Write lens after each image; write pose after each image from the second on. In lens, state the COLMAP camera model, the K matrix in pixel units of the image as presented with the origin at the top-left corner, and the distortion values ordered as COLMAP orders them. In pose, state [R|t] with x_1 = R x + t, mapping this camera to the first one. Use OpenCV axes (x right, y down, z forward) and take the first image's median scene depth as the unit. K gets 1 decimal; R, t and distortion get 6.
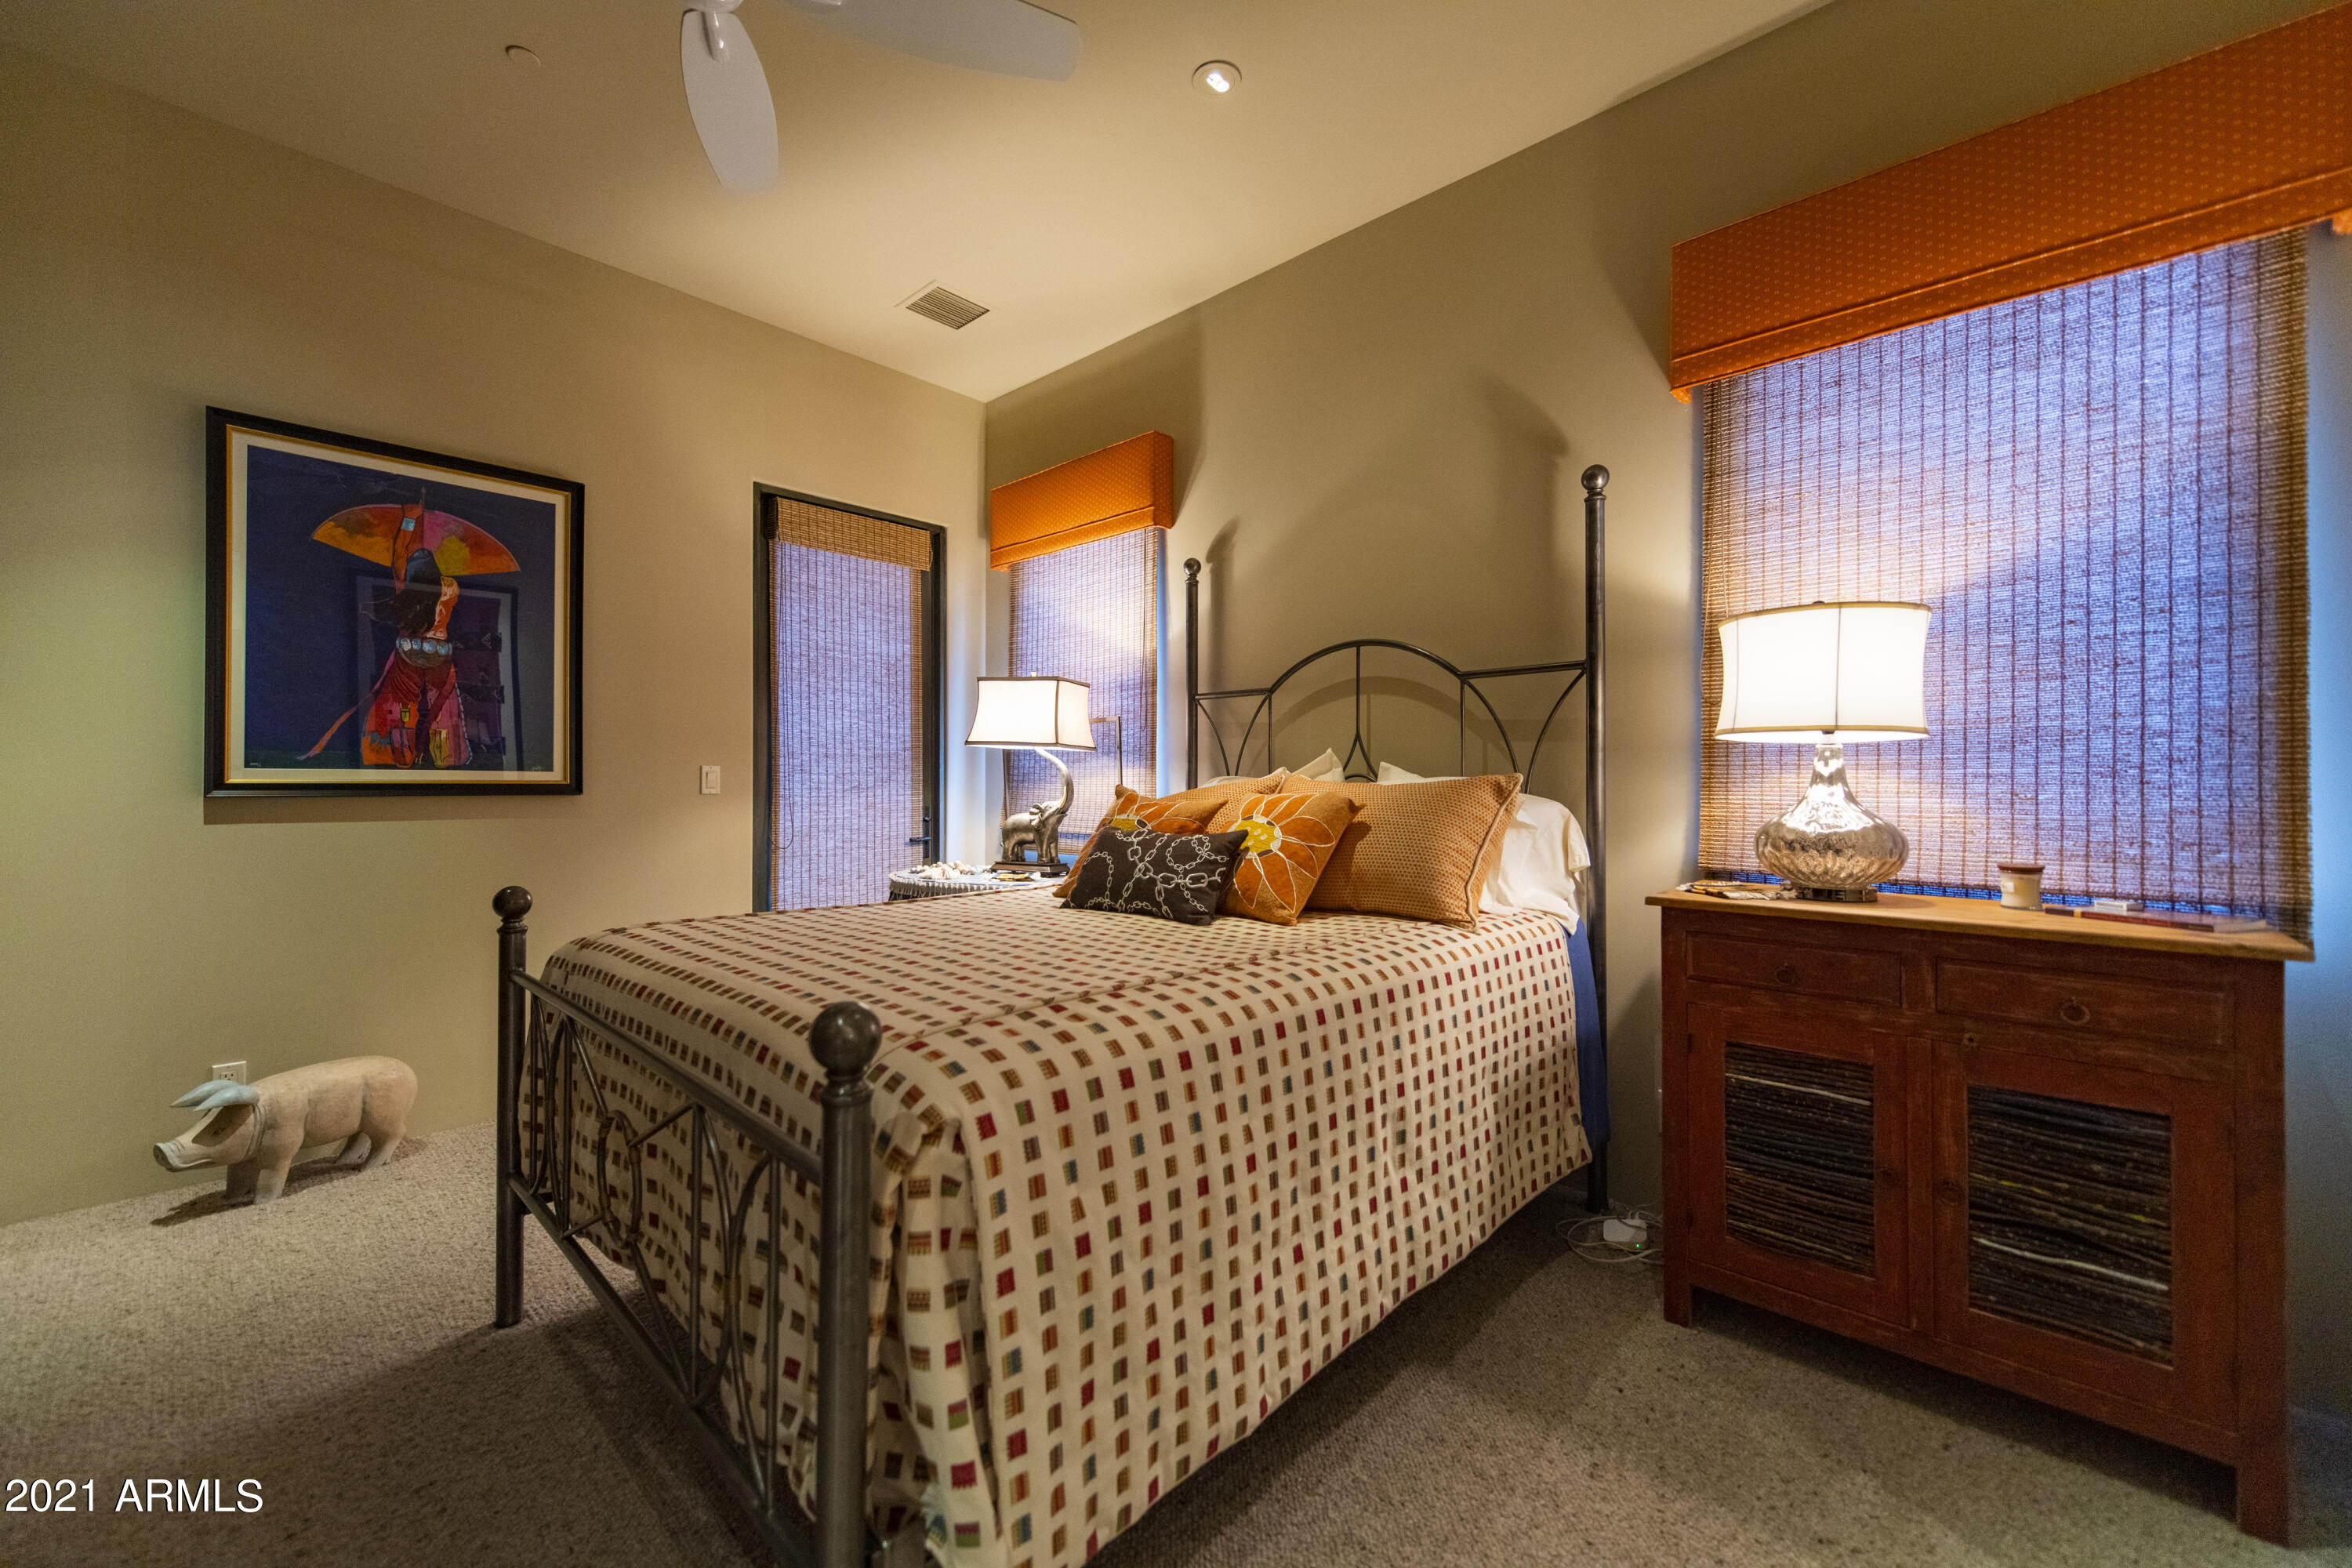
lens RADIAL K [[908.2, 0, 1148.9], [0, 908.2, 777.2], [0, 0, 1]] dist [-0.030158, -0.000006]
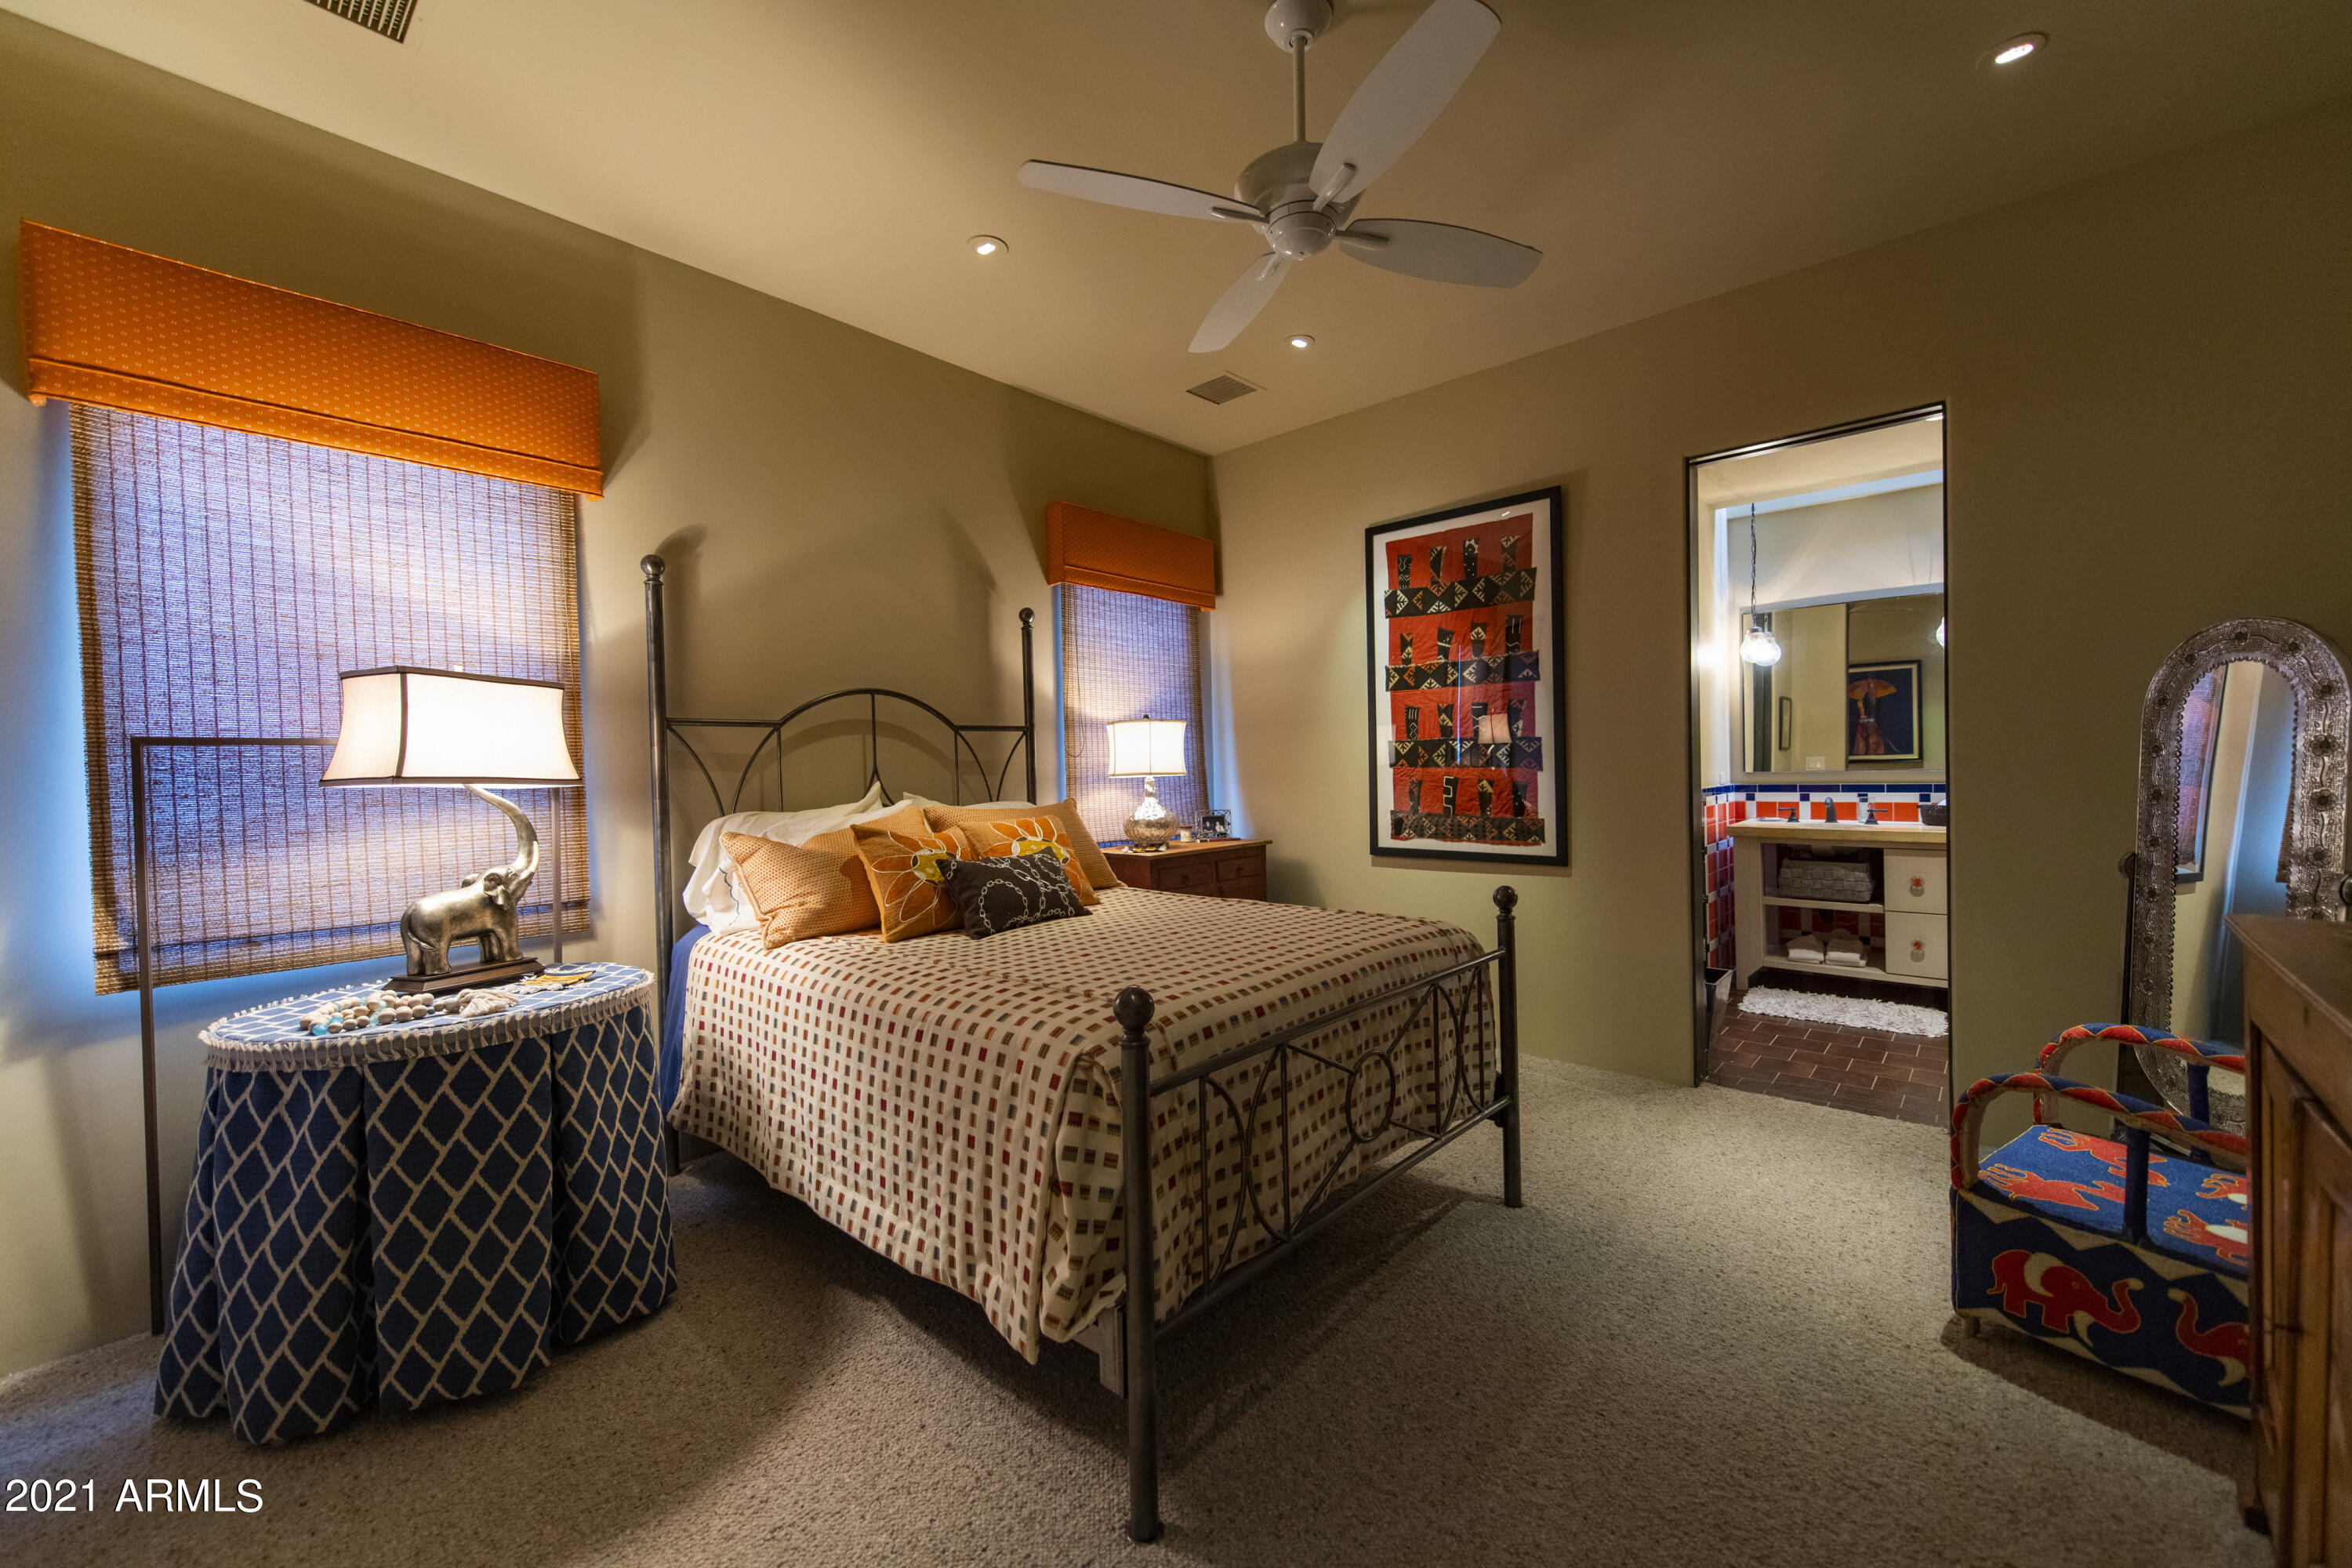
lens RADIAL K [[908.2, 0, 1148.9], [0, 908.2, 777.2], [0, 0, 1]] dist [-0.030158, -0.000006]
pose [[-0.032207, -0.021929, 0.999241, -1.004119], [0.008199, 0.999720, 0.022204, -0.060969], [-0.999448, 0.008907, -0.032018, 0.700591]]
